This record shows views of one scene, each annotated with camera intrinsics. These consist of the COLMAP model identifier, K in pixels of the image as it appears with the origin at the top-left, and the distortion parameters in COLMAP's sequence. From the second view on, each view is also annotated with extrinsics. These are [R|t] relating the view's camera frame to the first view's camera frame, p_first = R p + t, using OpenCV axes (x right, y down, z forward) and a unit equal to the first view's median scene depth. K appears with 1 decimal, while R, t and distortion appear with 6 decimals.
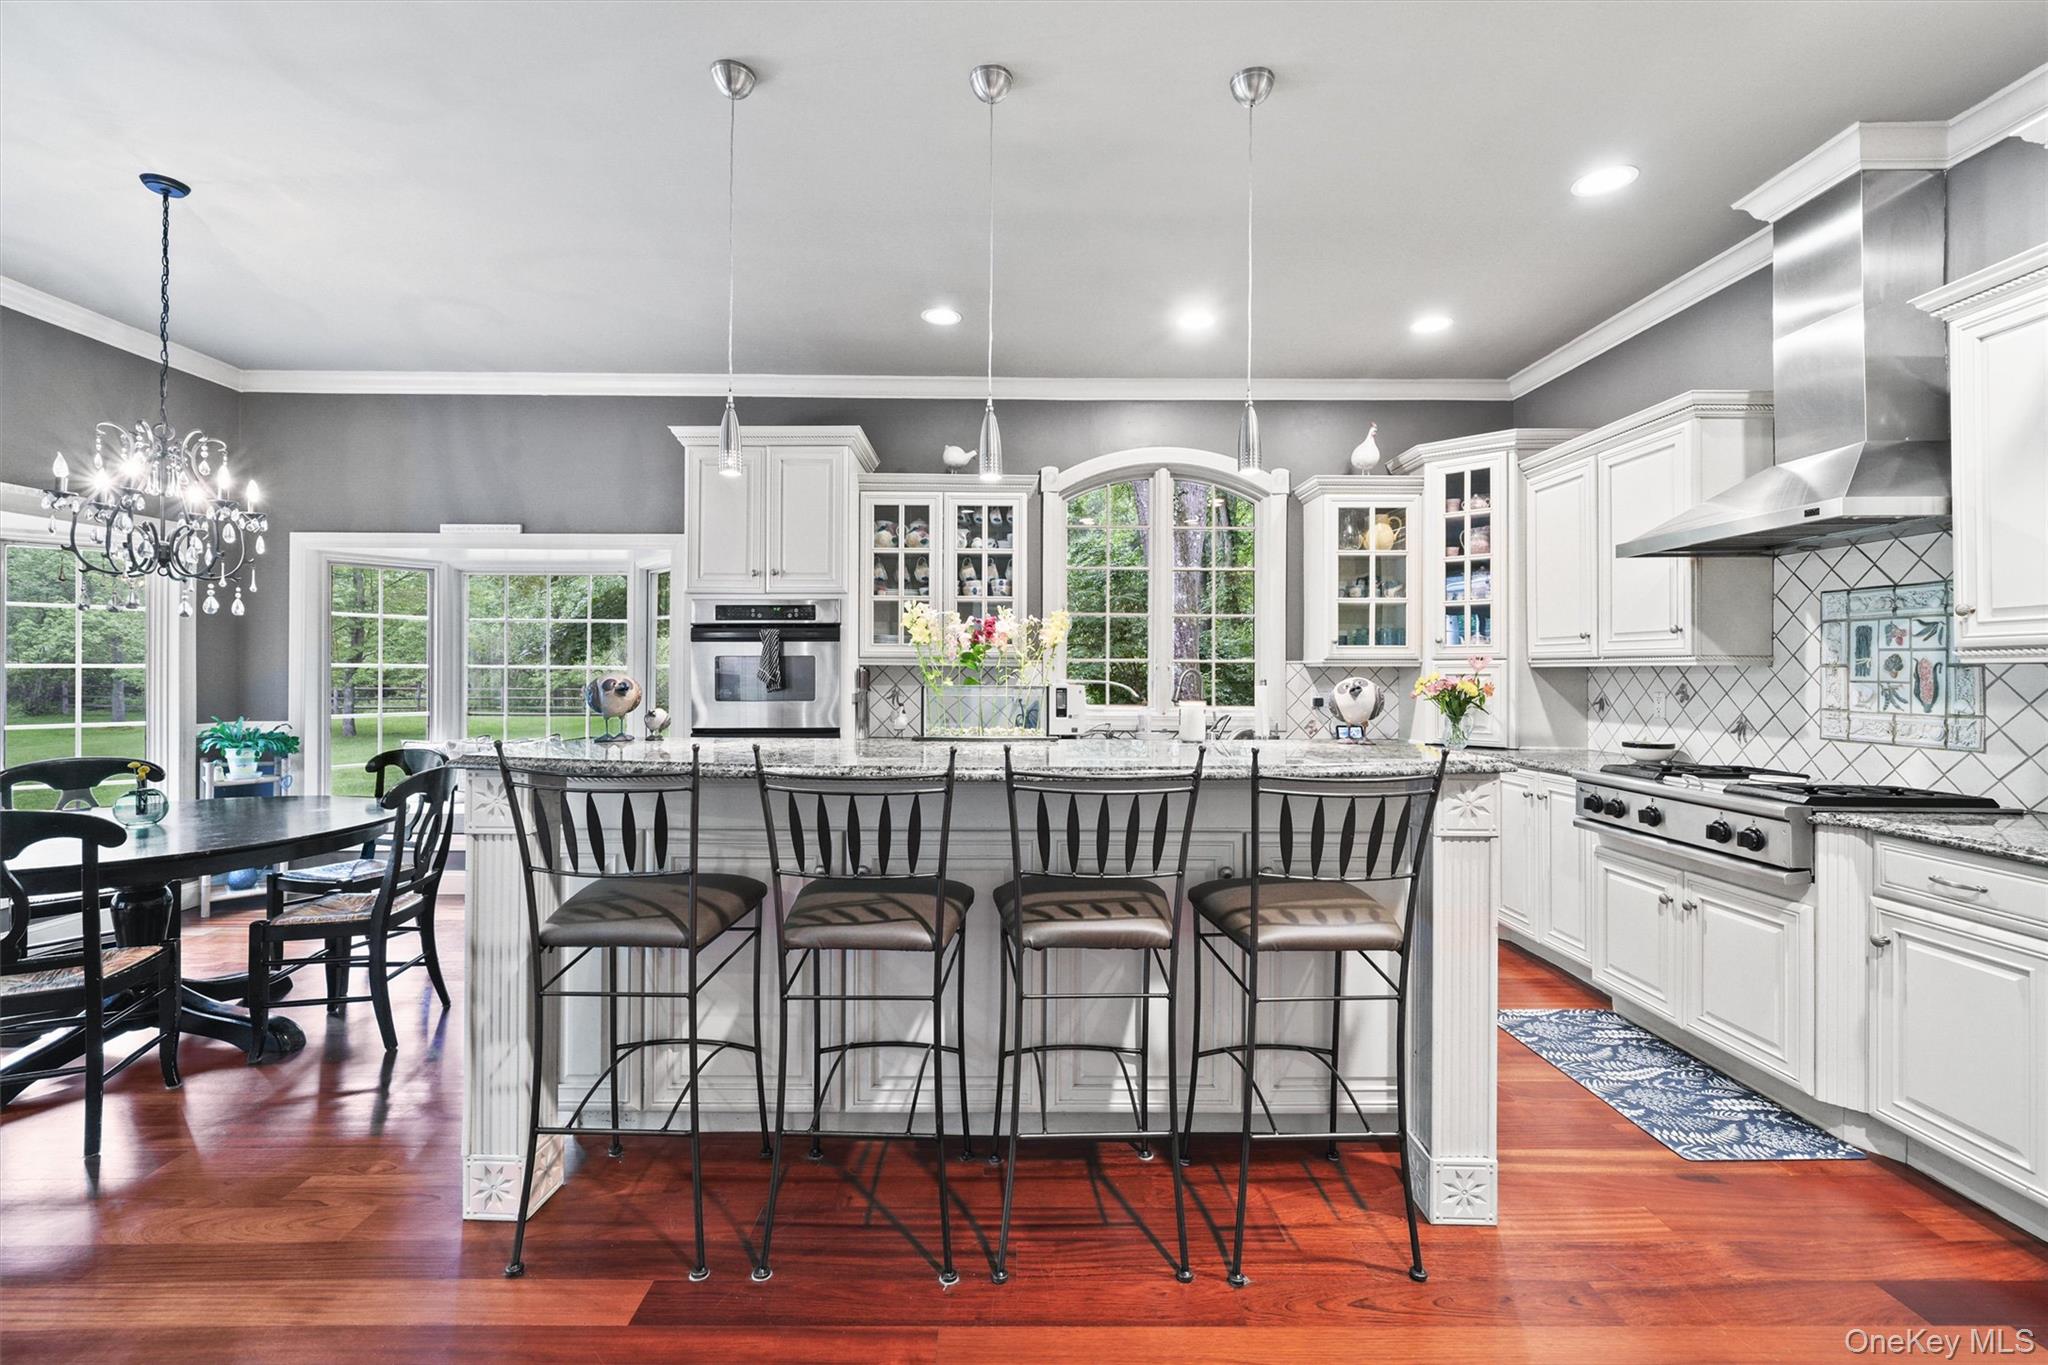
lens RADIAL K [[862.0, 0, 1014.0], [0, 862.0, 675.0], [0, 0, 1]] dist [-0.000874, -0.000520]
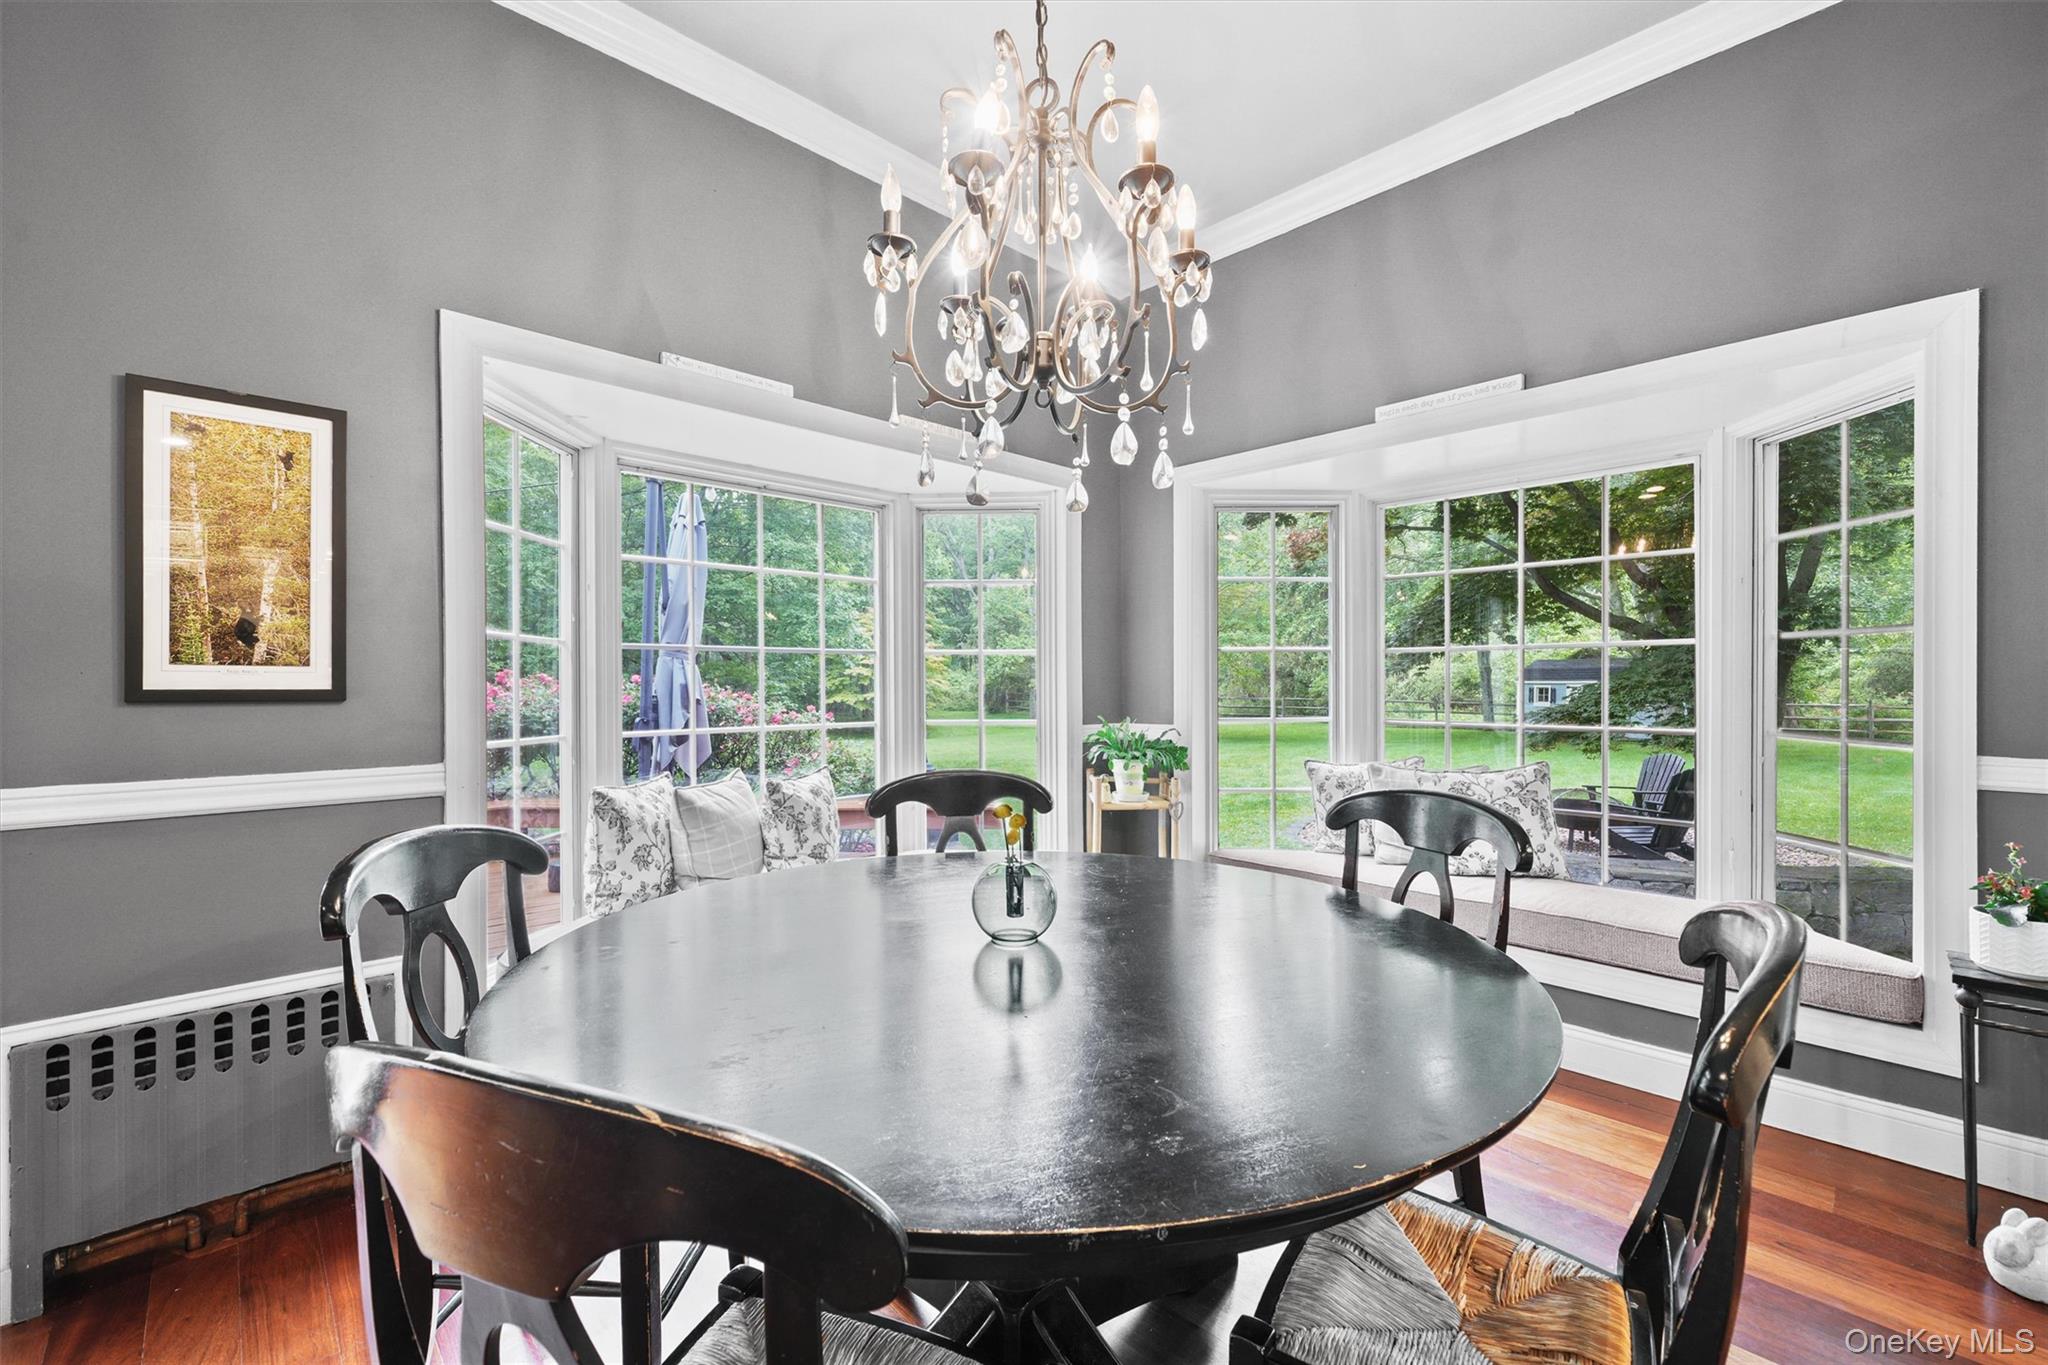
lens RADIAL K [[849.8, 0, 1035.5], [0, 849.8, 690.6], [0, 0, 1]] dist [0.000582, -0.000048]
pose [[0.692270, 0.000509, -0.721639, -0.432316], [0.001919, 0.999995, 0.002545, 0.024013], [0.721636, -0.003147, 0.692265, 0.444200]]
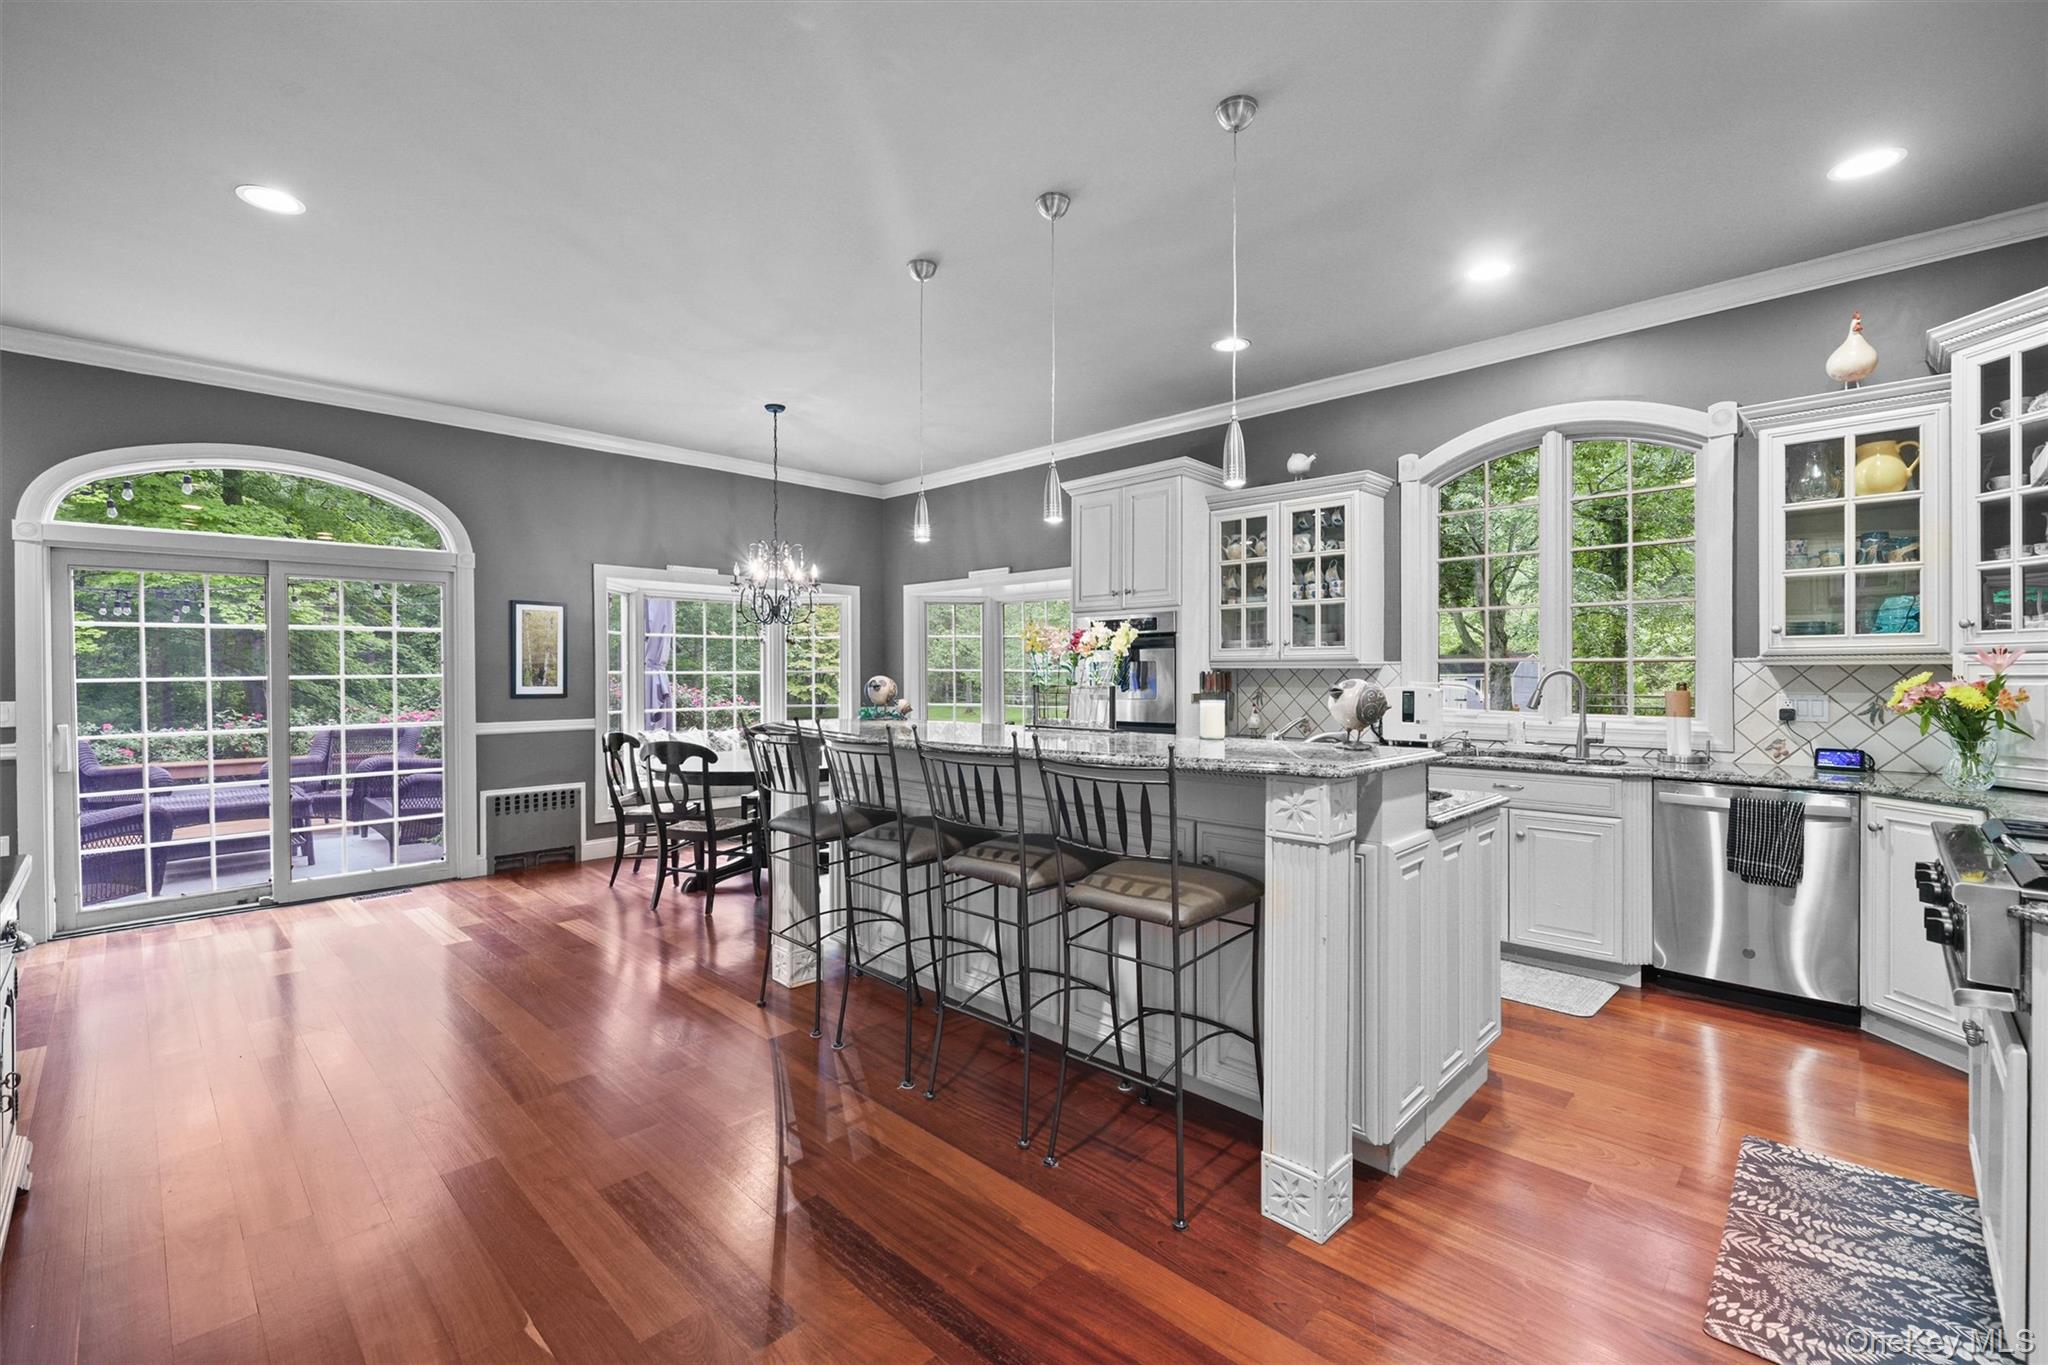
lens RADIAL K [[879.7, 0, 1024.6], [0, 879.7, 682.9], [0, 0, 1]] dist [-0.000554, -0.000177]
pose [[0.713116, 0.003650, -0.701037, 0.451317], [0.000406, 0.999984, 0.005621, 0.000537], [0.701046, -0.004293, 0.713103, 0.028118]]
